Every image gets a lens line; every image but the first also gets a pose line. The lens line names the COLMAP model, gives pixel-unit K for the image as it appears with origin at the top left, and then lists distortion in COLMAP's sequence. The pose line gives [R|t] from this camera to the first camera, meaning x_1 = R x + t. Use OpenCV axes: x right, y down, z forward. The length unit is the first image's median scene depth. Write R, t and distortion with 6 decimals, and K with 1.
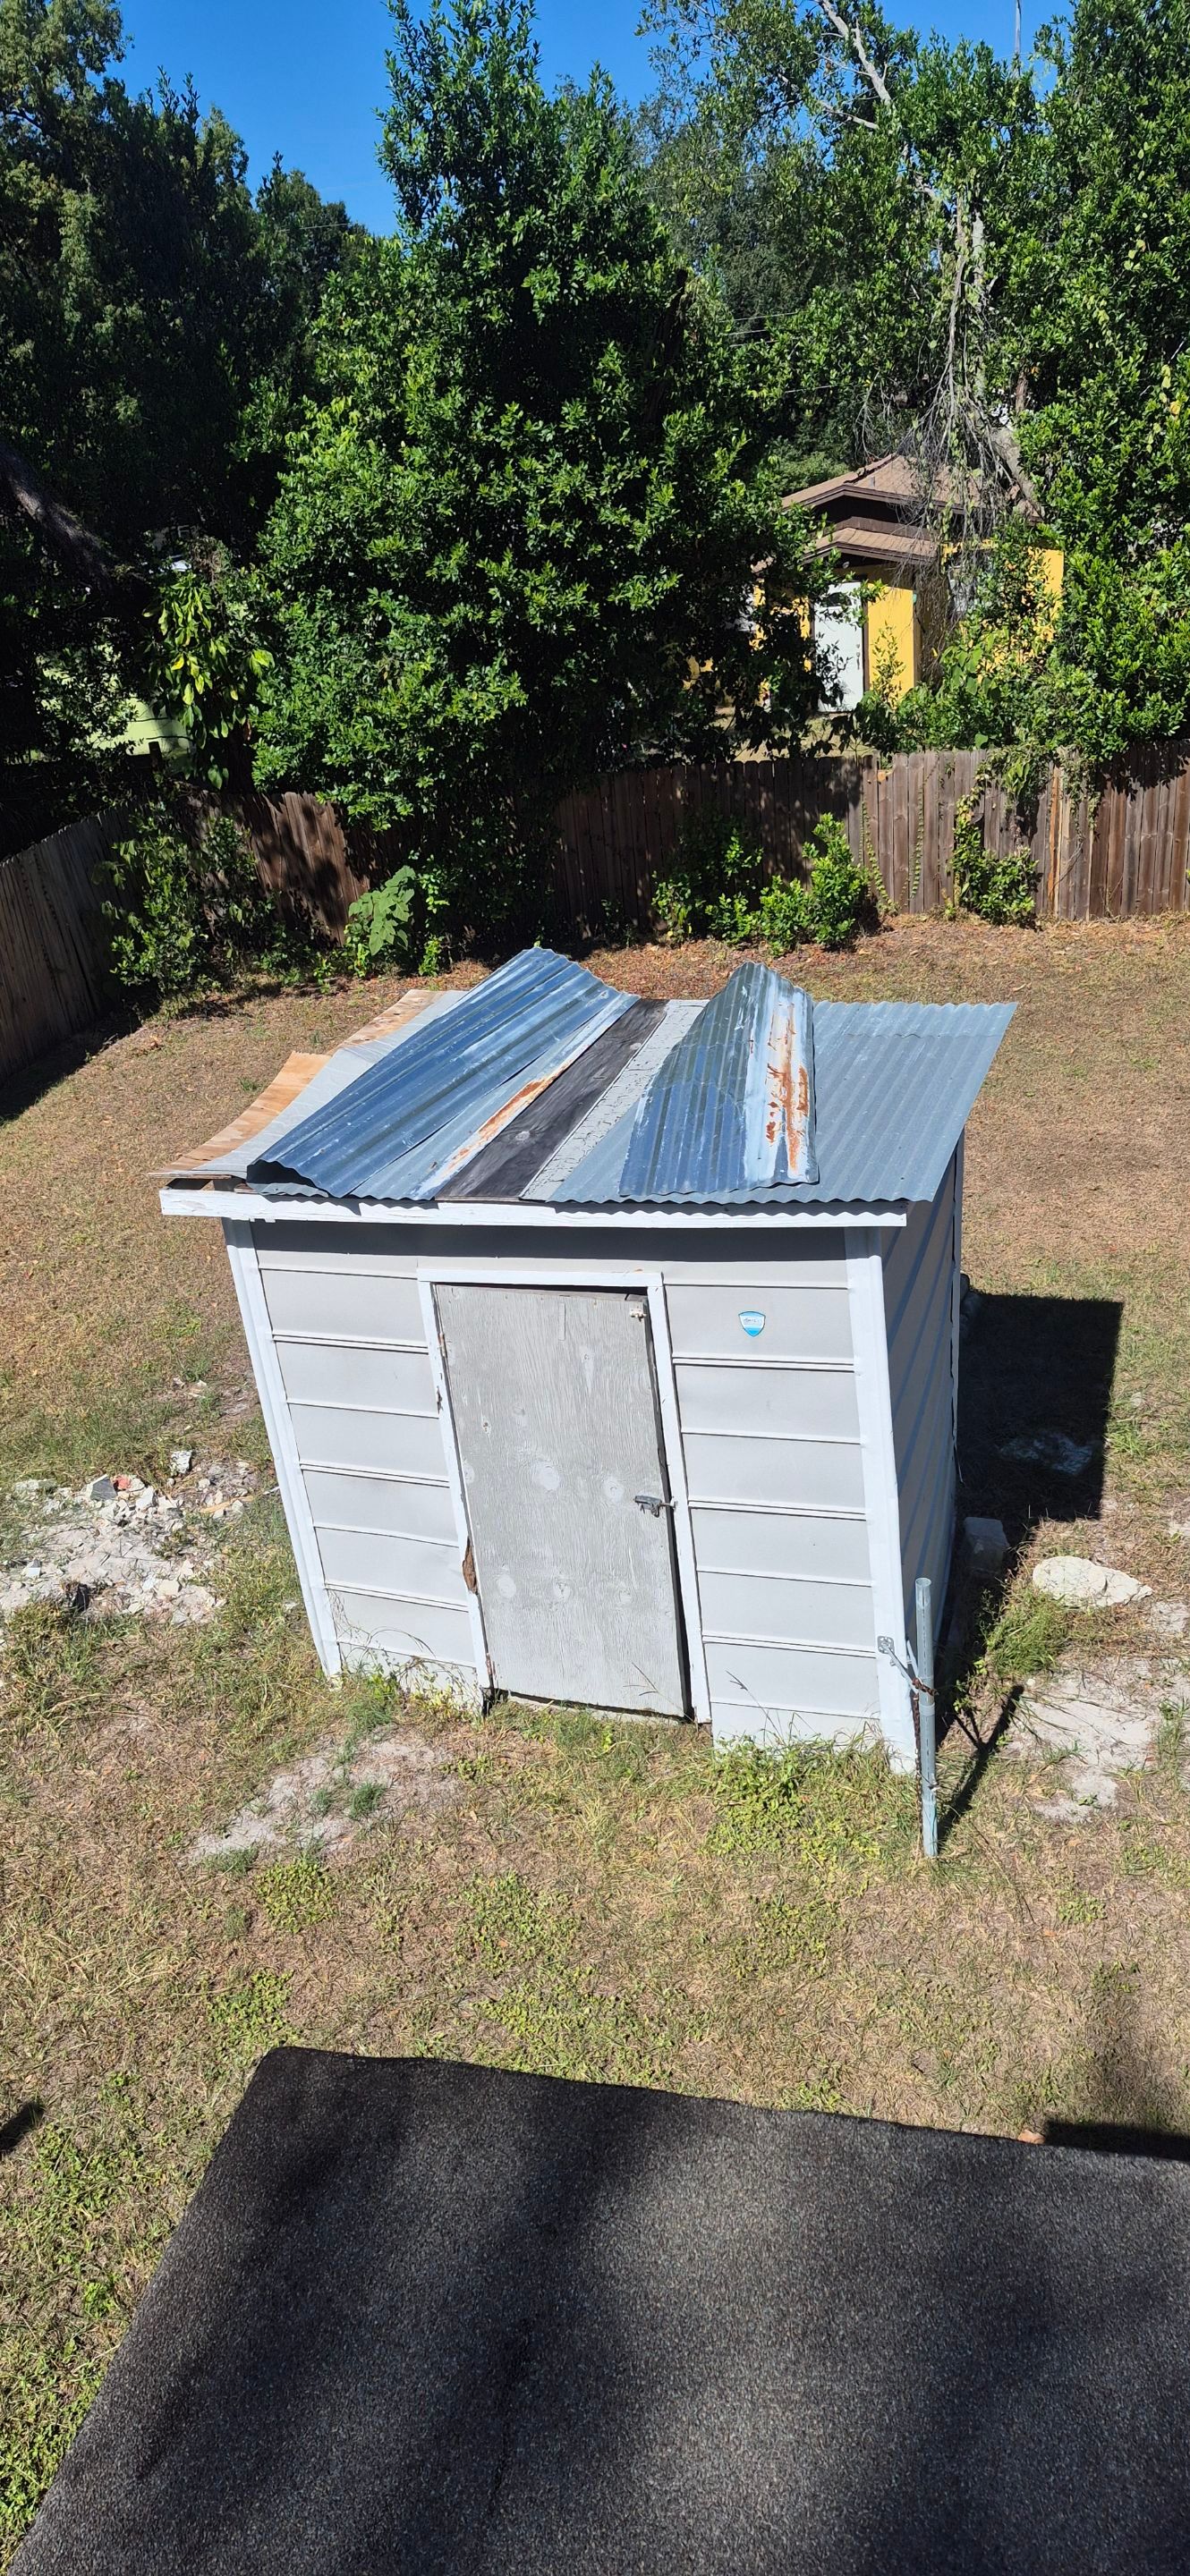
lens RADIAL K [[1724.4, 0, 633.7], [0, 1724.4, 1434.5], [0, 0, 1]] dist [0.050029, -0.001138]
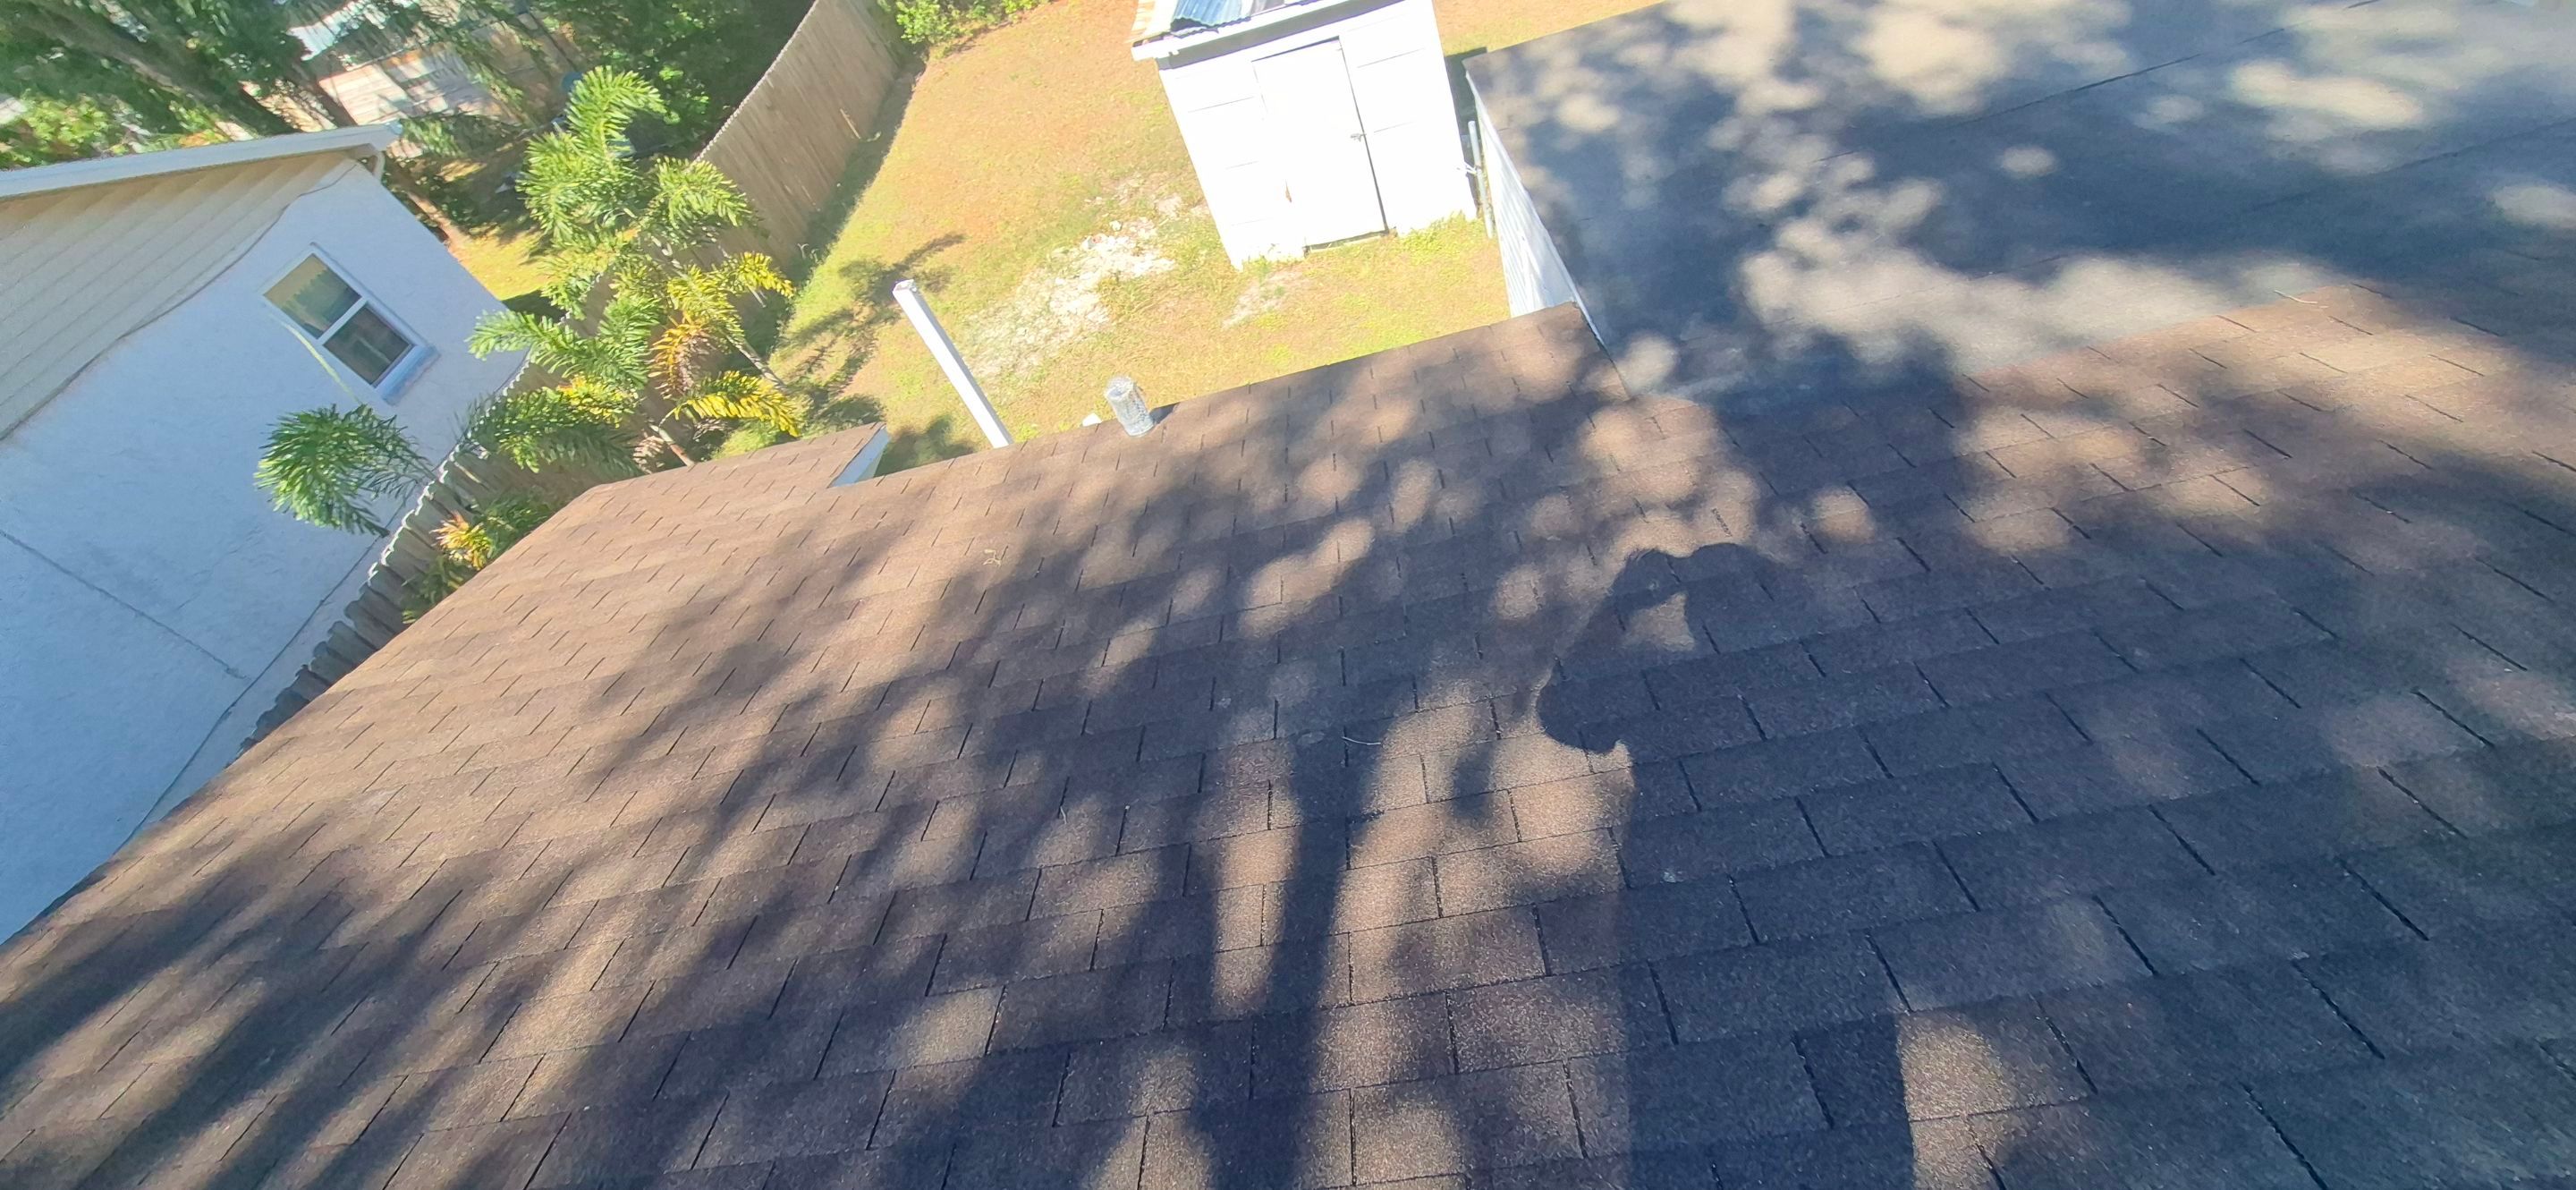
lens RADIAL K [[926.3, 0, 1329.3], [0, 926.3, 644.2], [0, 0, 1]] dist [0.003417, 0.000156]
pose [[0.954661, -0.290885, 0.063306, -0.310777], [0.251549, 0.901953, 0.351003, 0.208151], [-0.159201, -0.319165, 0.934232, -0.479027]]
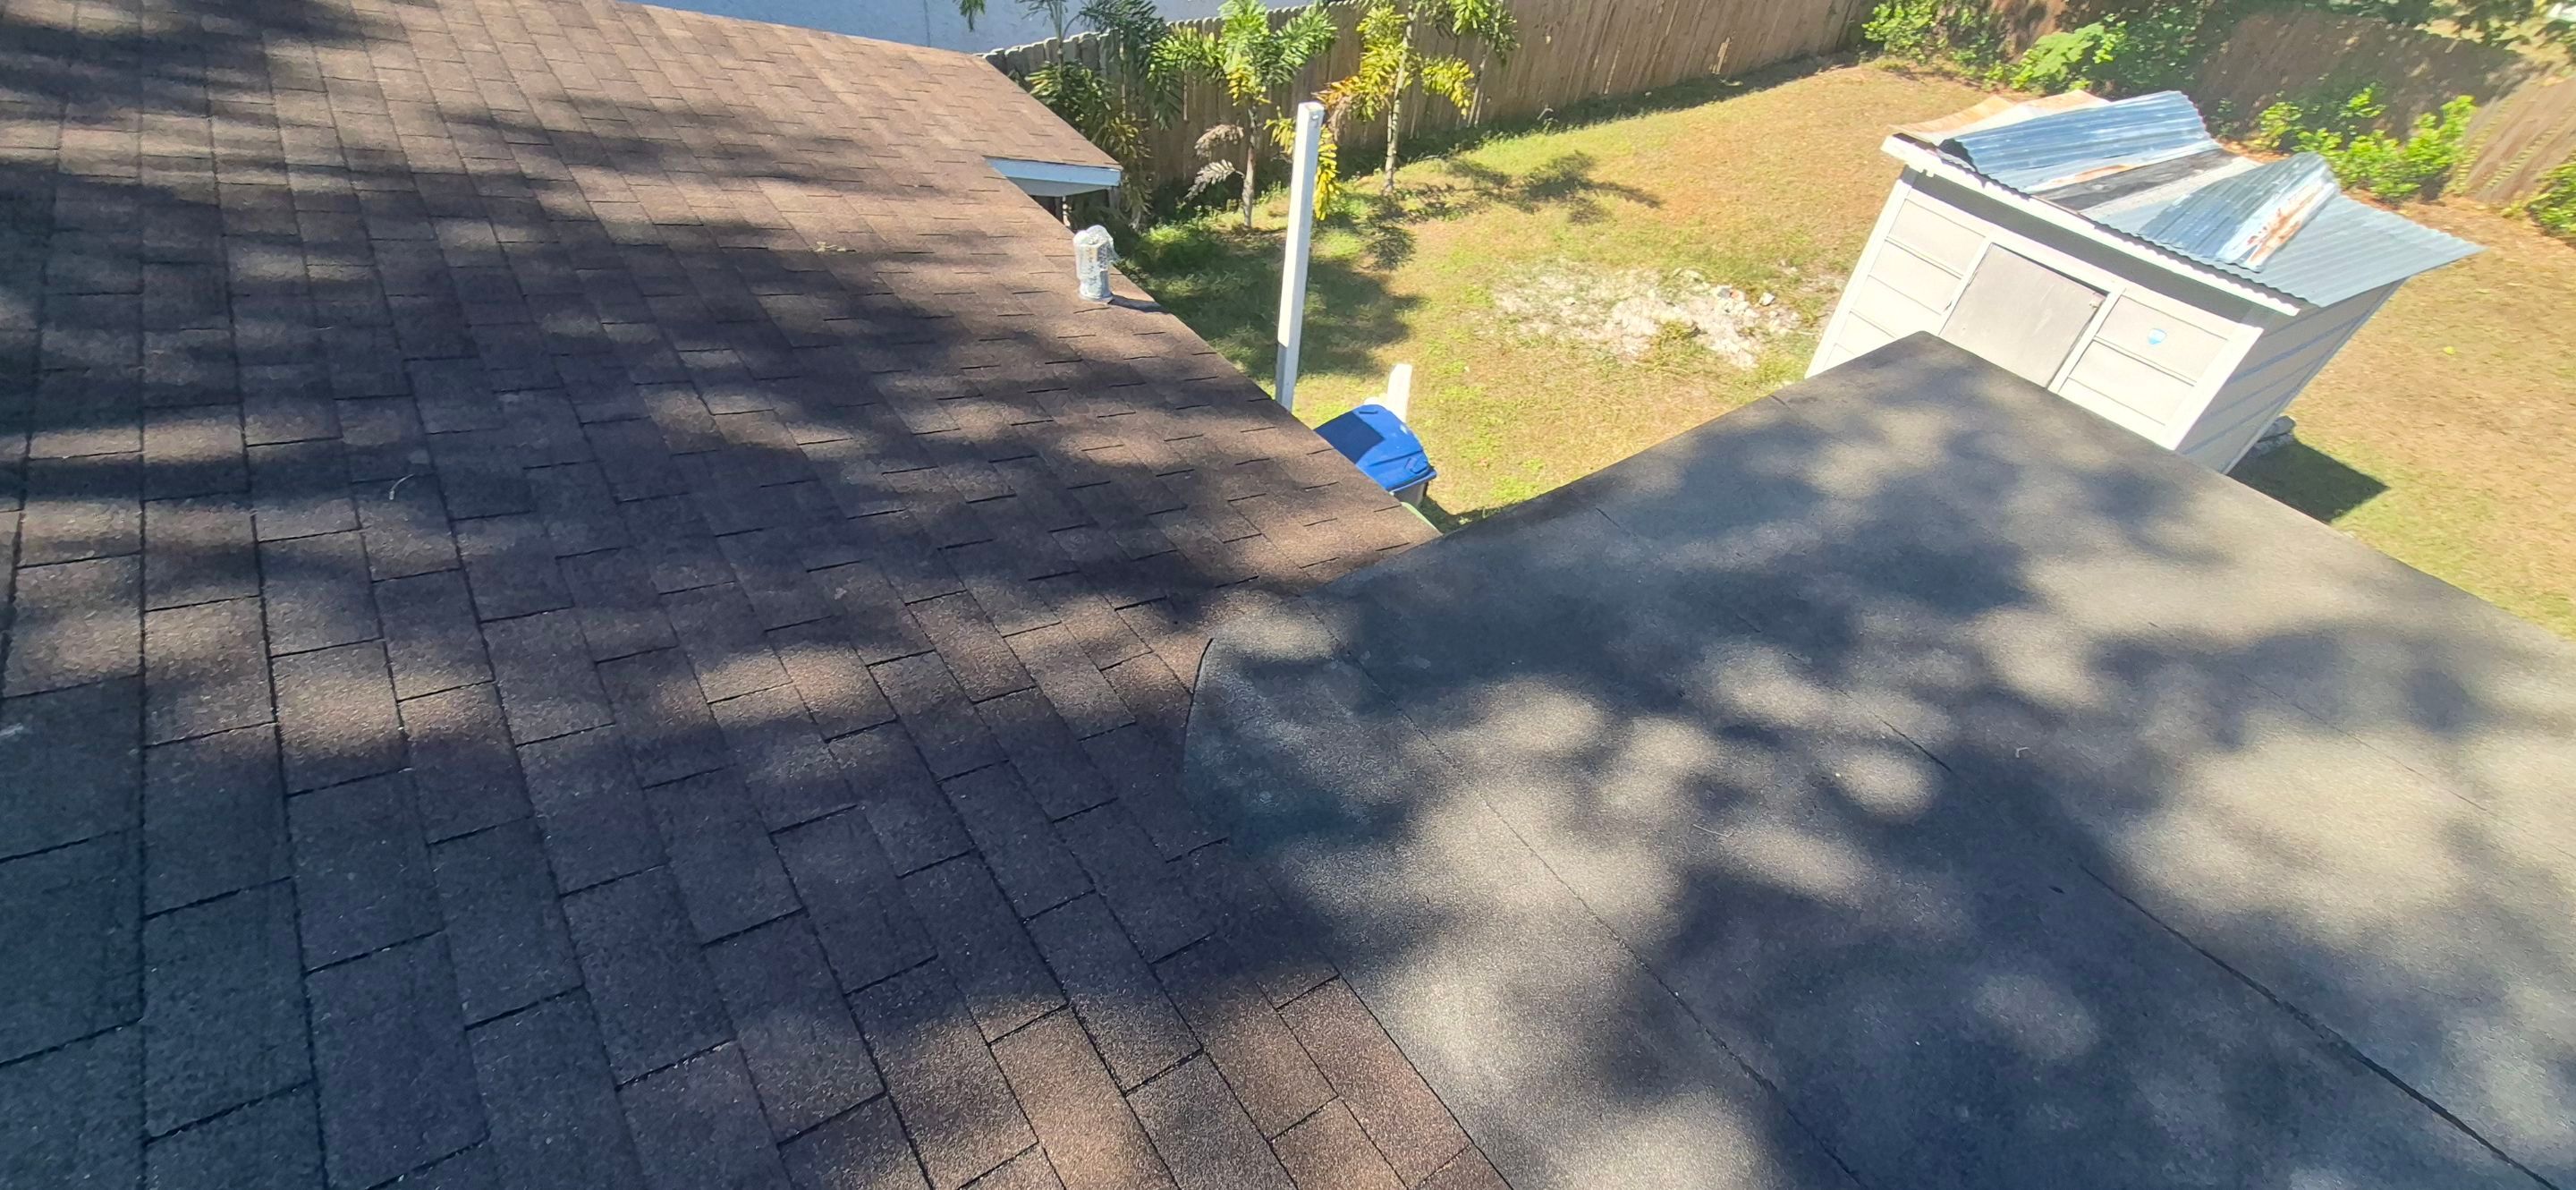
lens RADIAL K [[1040.0, 0, 1306.8], [0, 1040.0, 644.1], [0, 0, 1]] dist [0.000734, -0.000067]
pose [[0.730248, 0.578333, -0.363687, 0.001806], [-0.450730, 0.807890, 0.379680, 0.154781], [0.513401, -0.113336, 0.850632, -0.351110]]
